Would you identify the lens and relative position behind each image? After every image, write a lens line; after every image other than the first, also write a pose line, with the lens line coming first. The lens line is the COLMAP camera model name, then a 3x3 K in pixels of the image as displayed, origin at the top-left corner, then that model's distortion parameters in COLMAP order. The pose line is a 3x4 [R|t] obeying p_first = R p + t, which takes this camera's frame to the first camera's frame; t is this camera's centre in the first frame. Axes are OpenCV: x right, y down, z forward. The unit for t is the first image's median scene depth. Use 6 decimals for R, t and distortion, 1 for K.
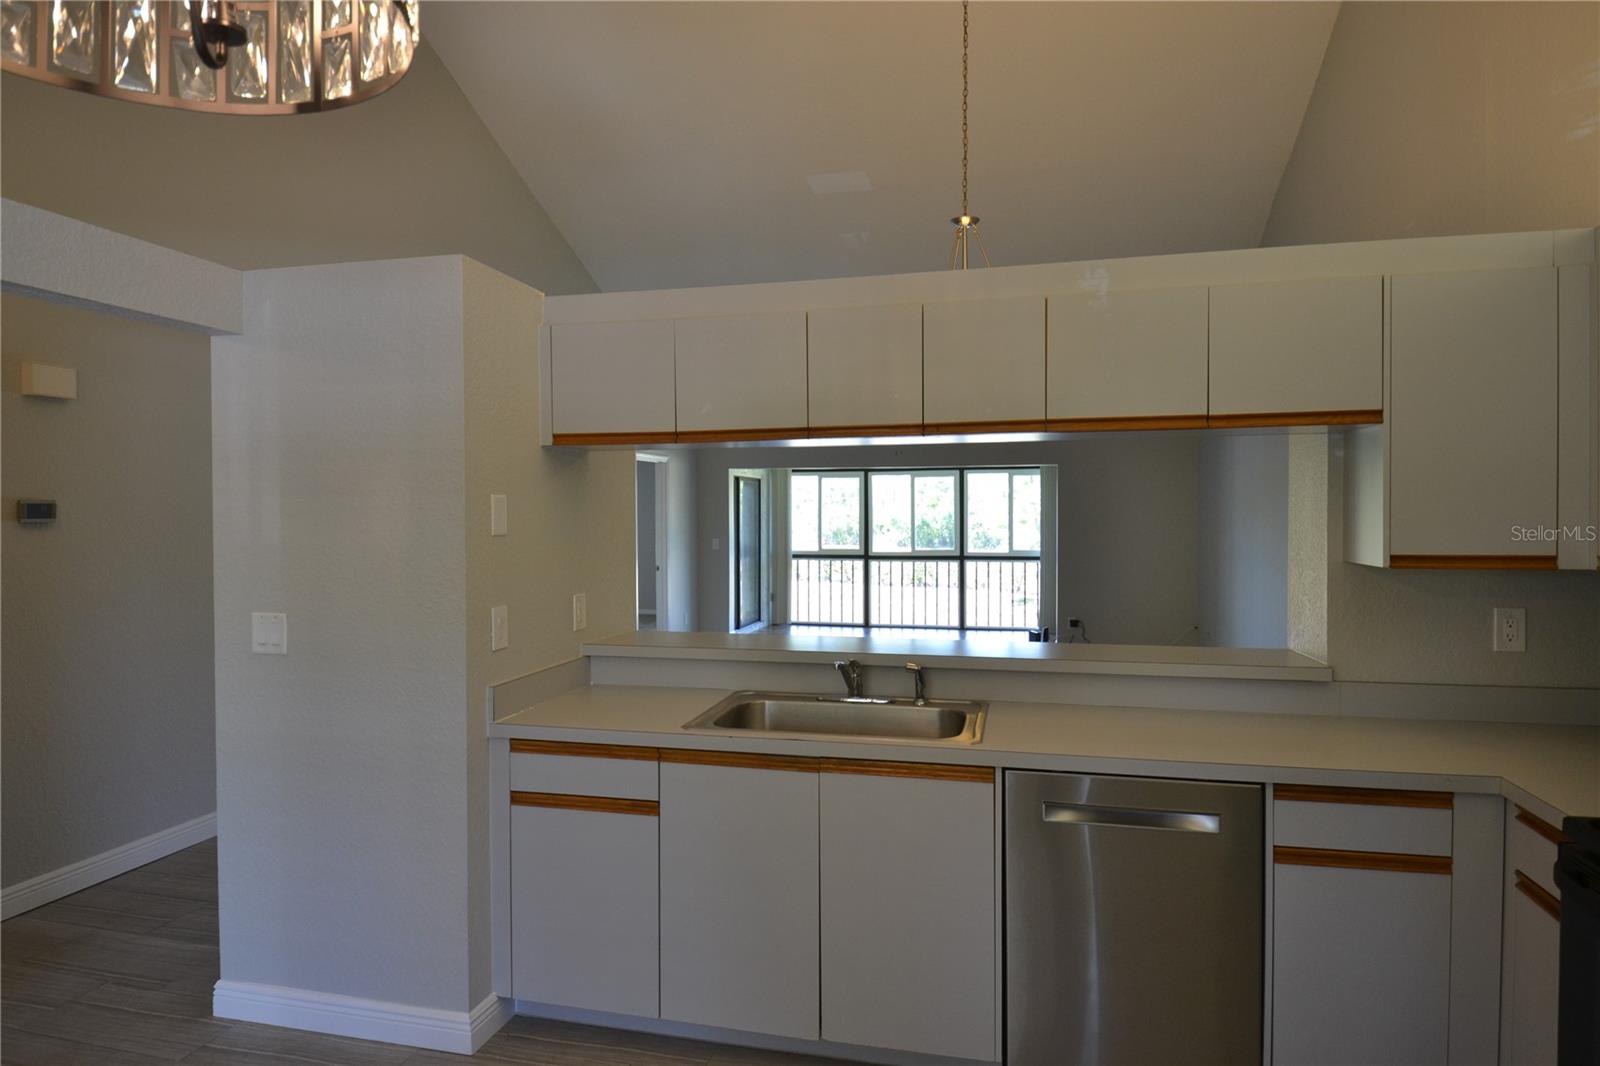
lens RADIAL K [[940.2, 0, 796.5], [0, 940.2, 527.8], [0, 0, 1]] dist [0.041239, -0.054764]
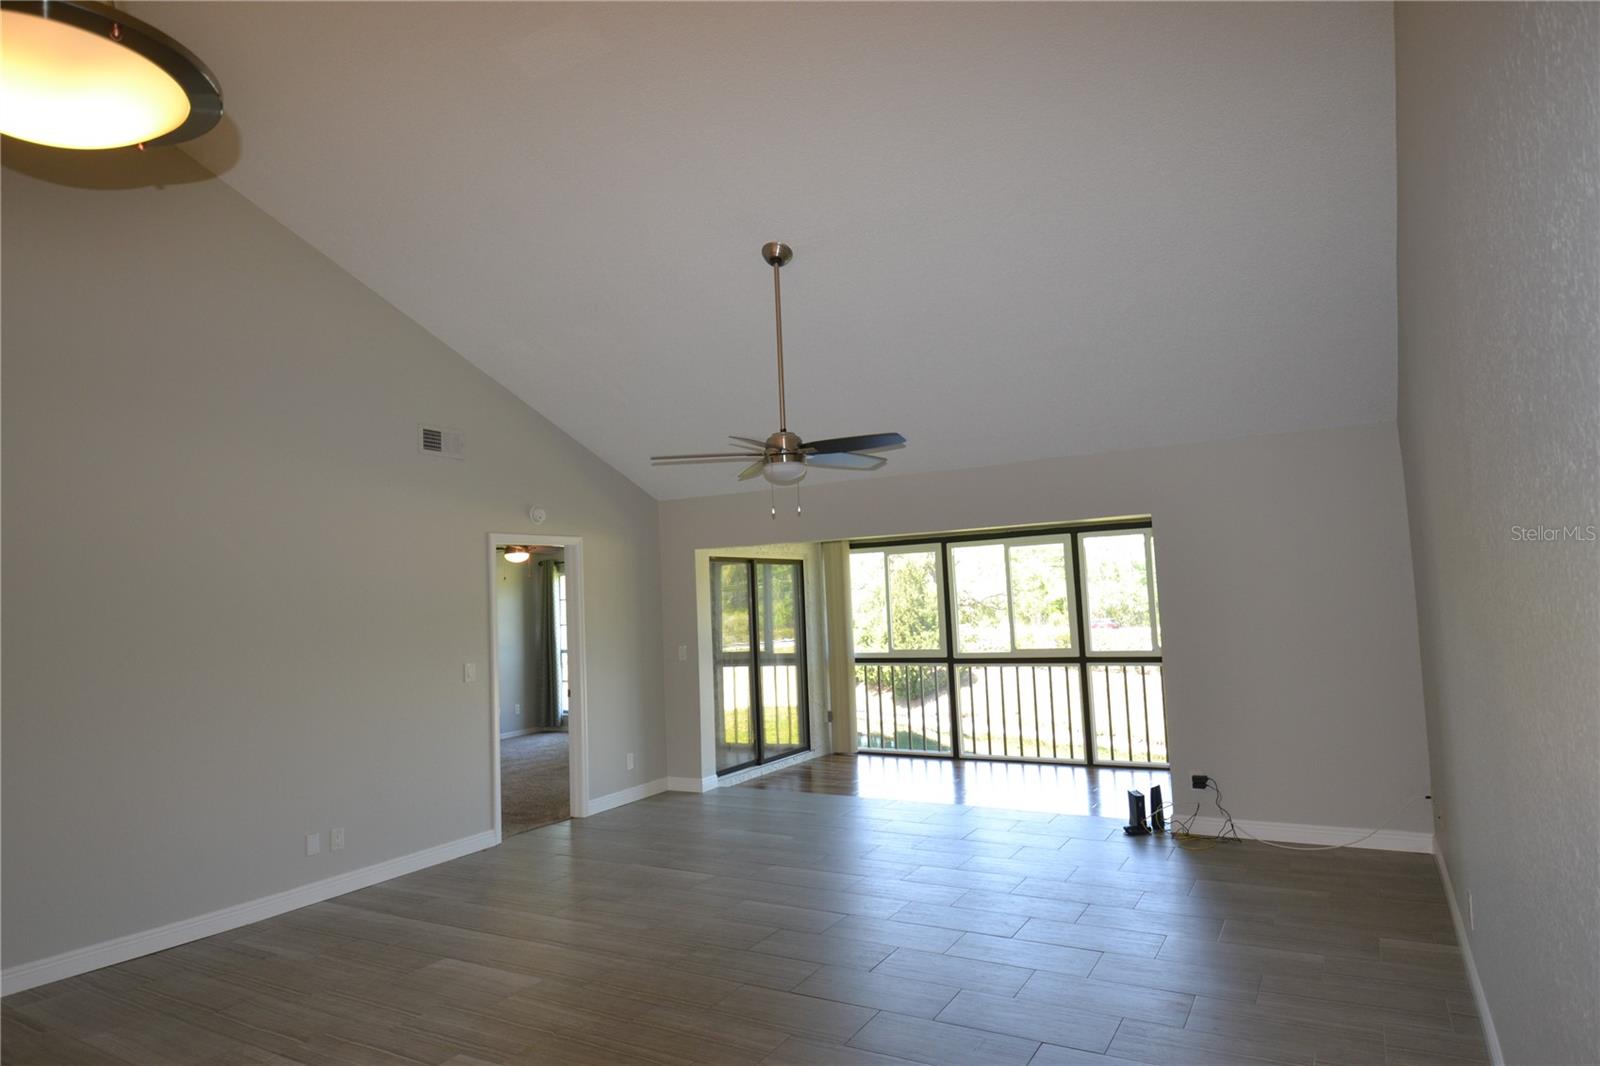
lens RADIAL K [[941.2, 0, 797.0], [0, 941.2, 525.7], [0, 0, 1]] dist [0.042991, -0.054931]
pose [[0.956552, -0.058930, -0.285545, 0.177991], [0.032968, 0.994941, -0.094895, -0.007050], [0.289693, 0.081359, 0.953656, 0.269969]]
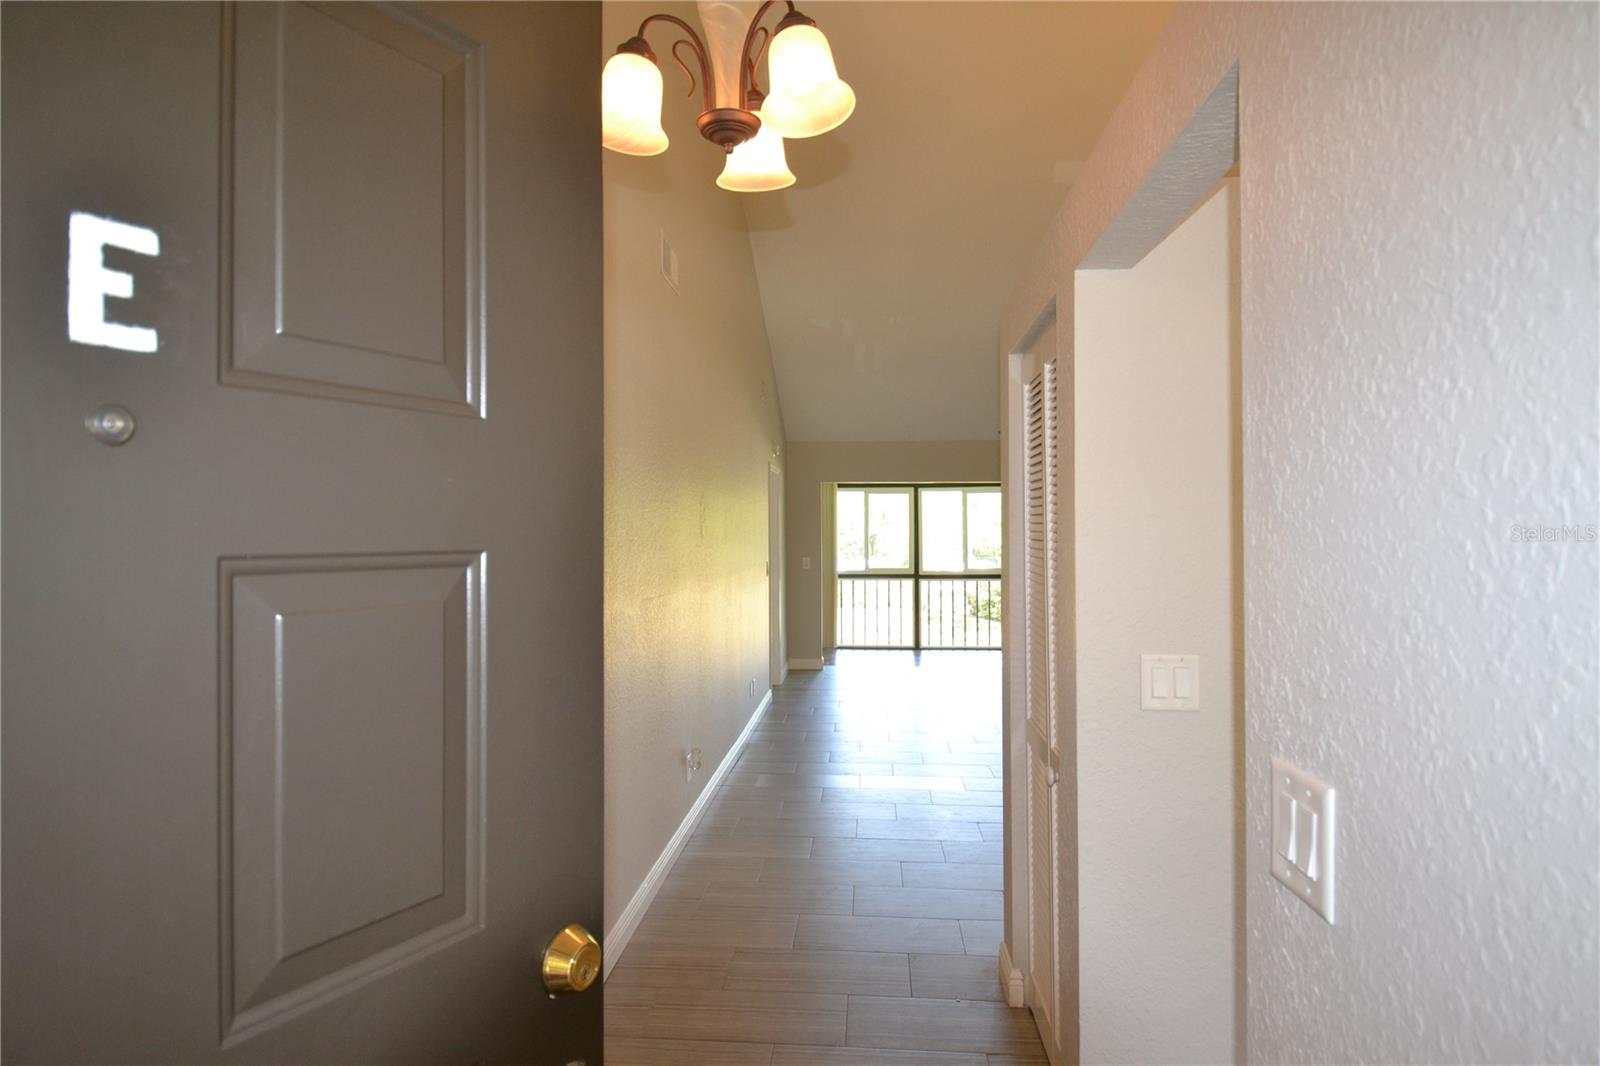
lens RADIAL K [[944.5, 0, 796.2], [0, 944.5, 527.4], [0, 0, 1]] dist [0.023068, -0.034536]
pose [[0.987048, -0.000584, 0.160424, -0.204655], [0.004135, 0.999754, -0.021805, 0.001747], [-0.160372, 0.022186, 0.986807, 0.070618]]
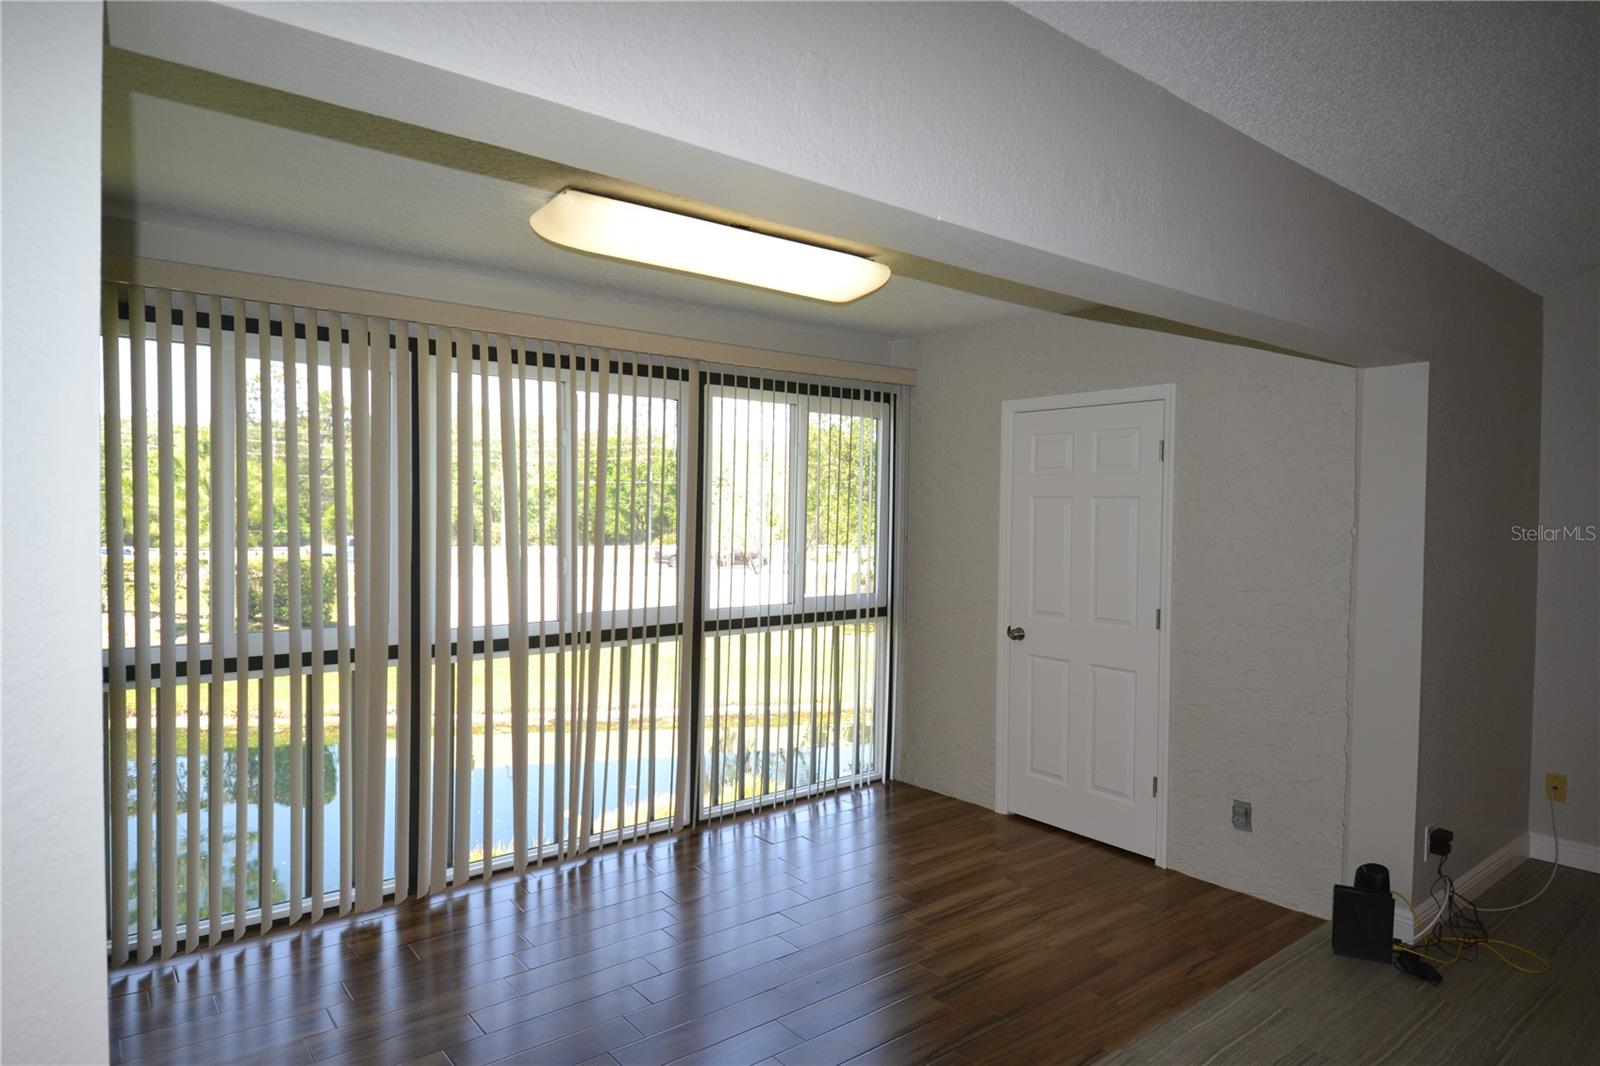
lens RADIAL K [[932.7, 0, 800.6], [0, 932.7, 525.9], [0, 0, 1]] dist [0.043131, -0.054513]
pose [[0.610652, -0.006664, 0.791871, -0.079194], [-0.001643, 0.999952, 0.009682, -0.010378], [-0.791897, -0.007213, 0.610612, 0.748501]]
